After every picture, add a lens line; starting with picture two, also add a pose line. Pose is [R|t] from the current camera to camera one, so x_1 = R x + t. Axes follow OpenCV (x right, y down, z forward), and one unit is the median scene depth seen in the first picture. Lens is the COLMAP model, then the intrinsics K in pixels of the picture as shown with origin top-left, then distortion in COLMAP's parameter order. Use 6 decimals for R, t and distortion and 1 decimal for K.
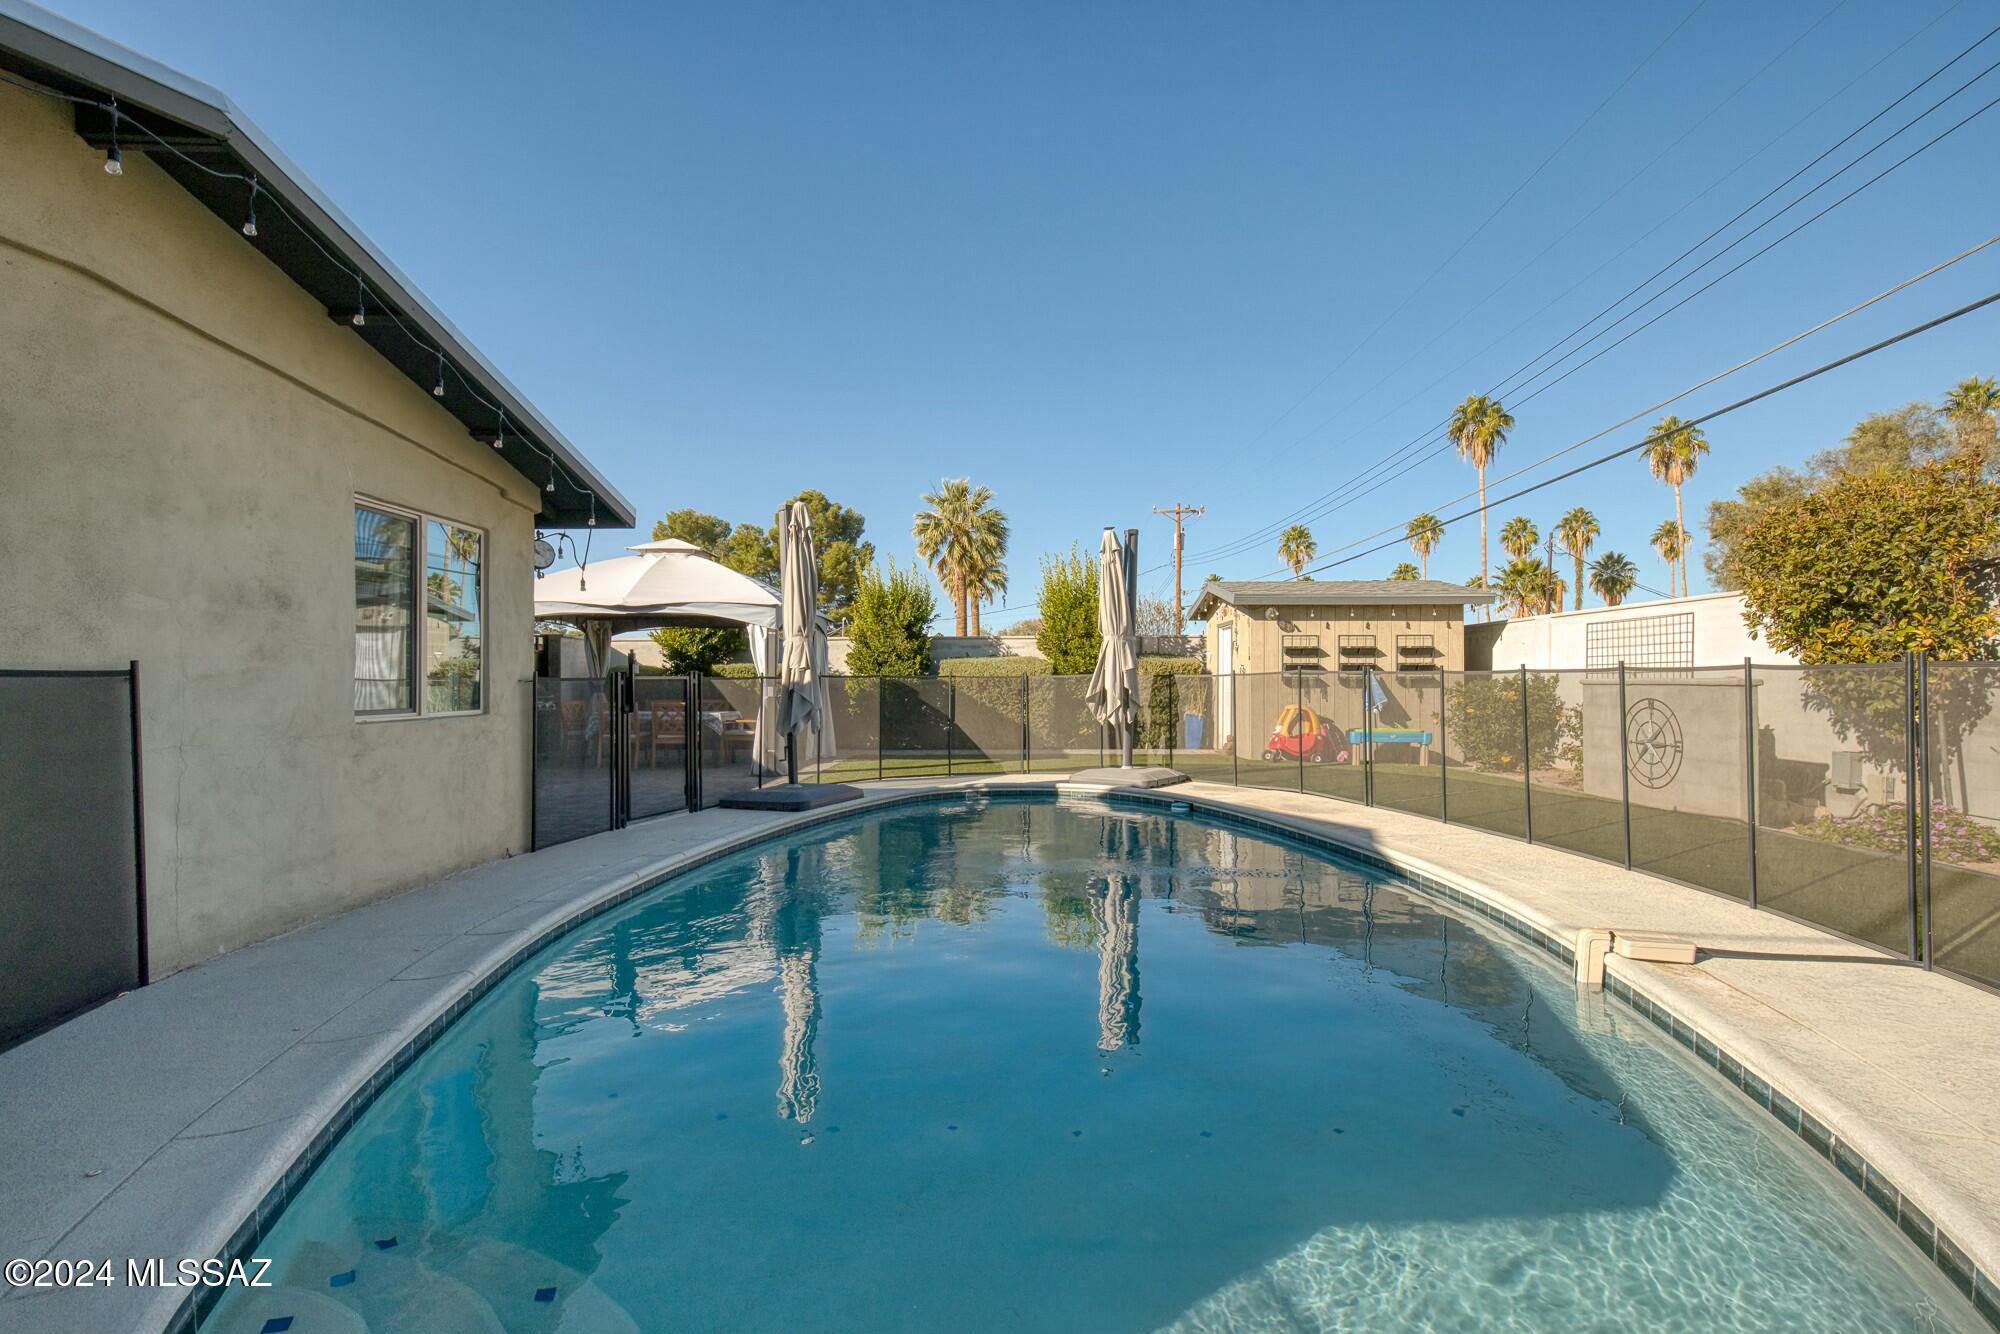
lens RADIAL K [[933.6, 0, 1005.7], [0, 933.6, 681.4], [0, 0, 1]] dist [0.007944, -0.001404]
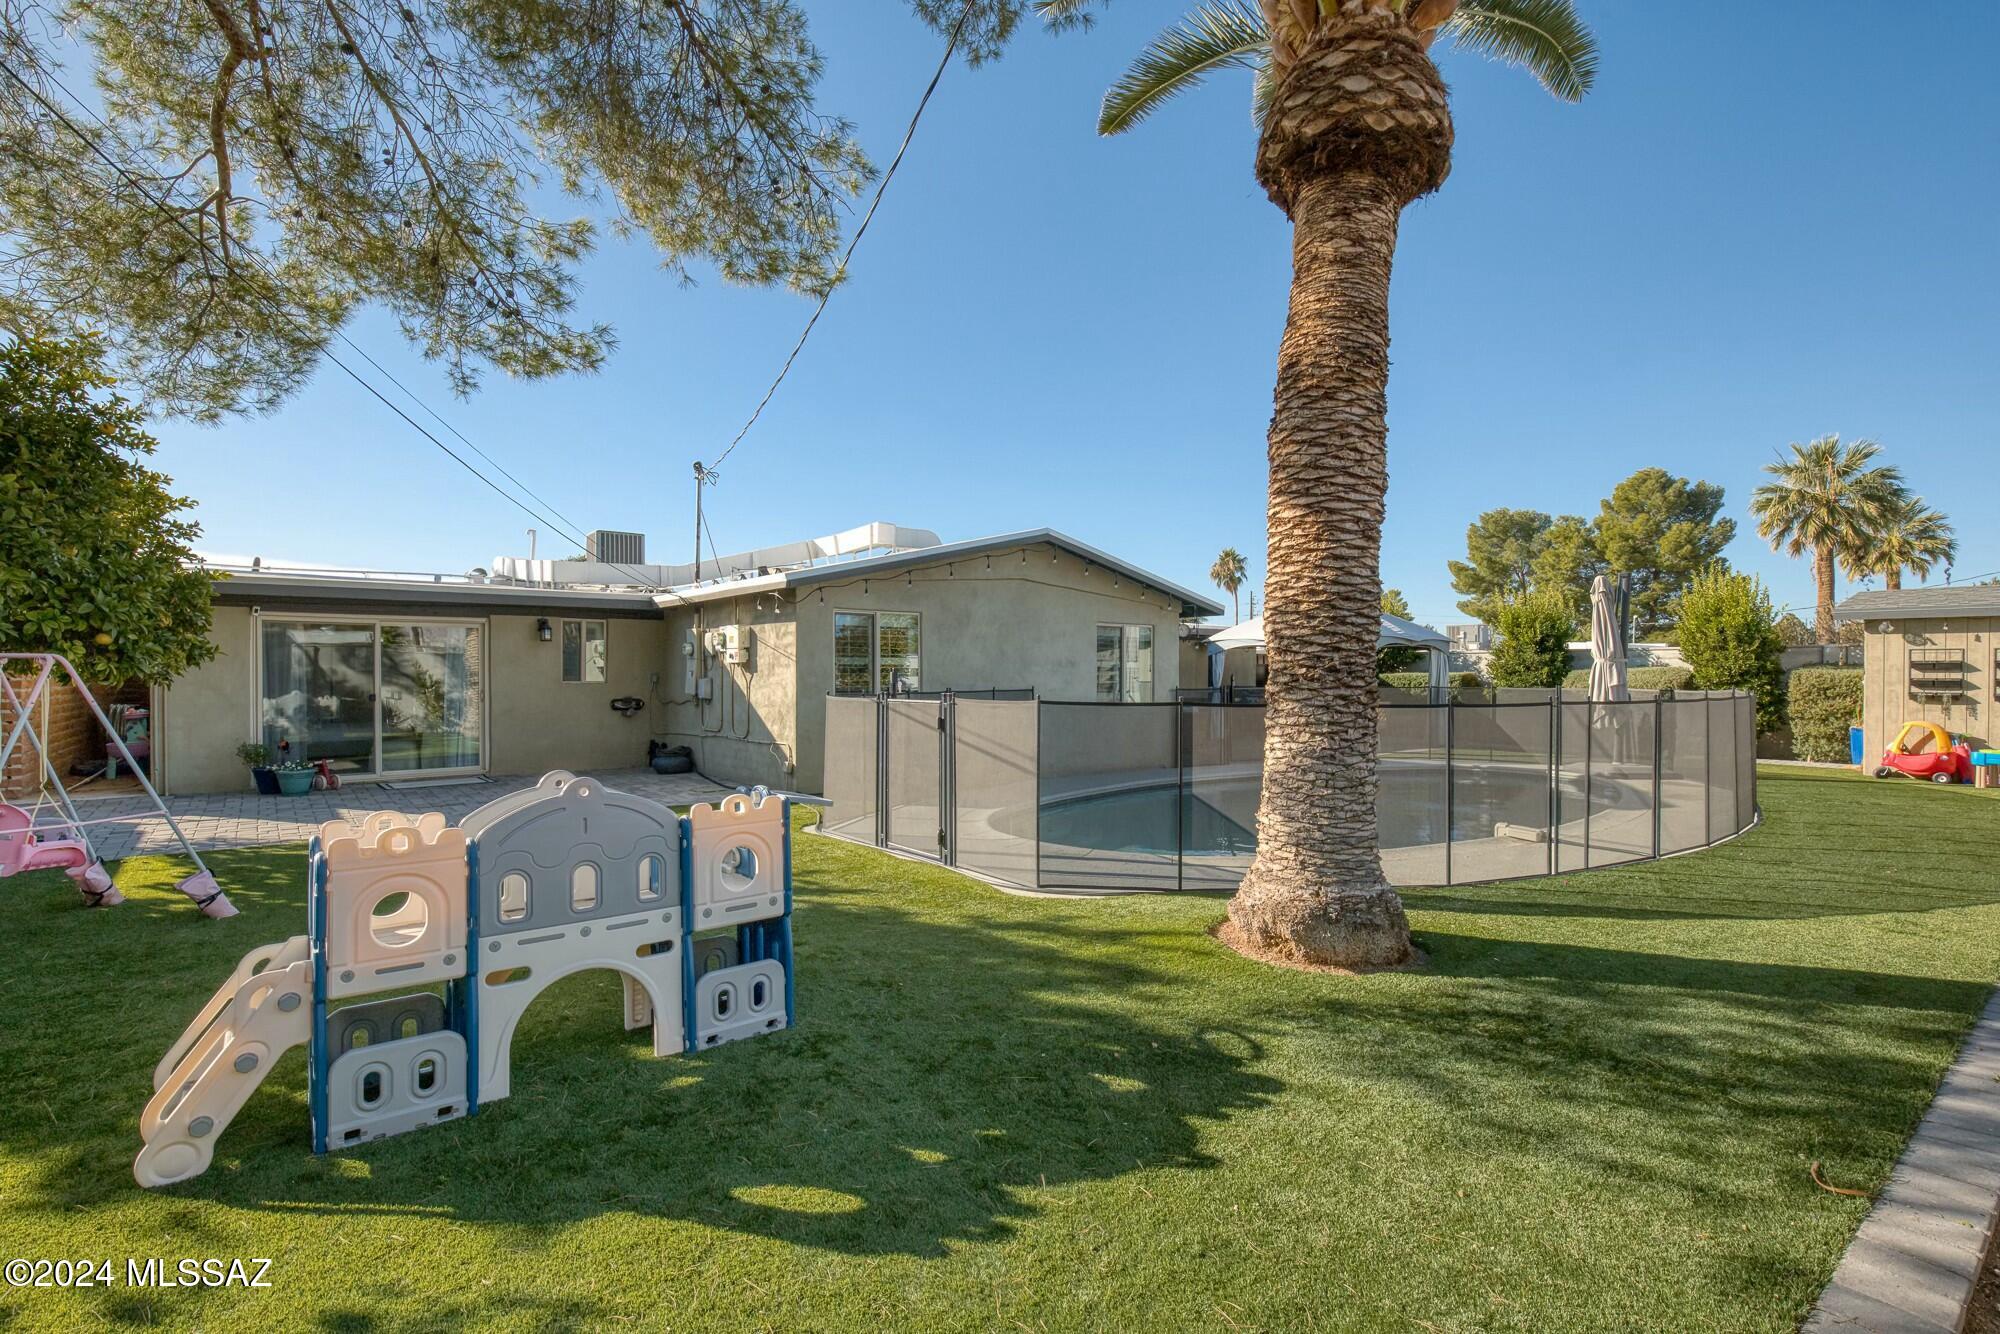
lens RADIAL K [[933.6, 0, 994.3], [0, 933.6, 673.1], [0, 0, 1]] dist [0.007944, -0.001404]
pose [[0.642121, 0.005134, -0.766586, 0.435231], [-0.006387, 0.999979, 0.001347, -0.019800], [0.766576, 0.004031, 0.642141, -0.354641]]
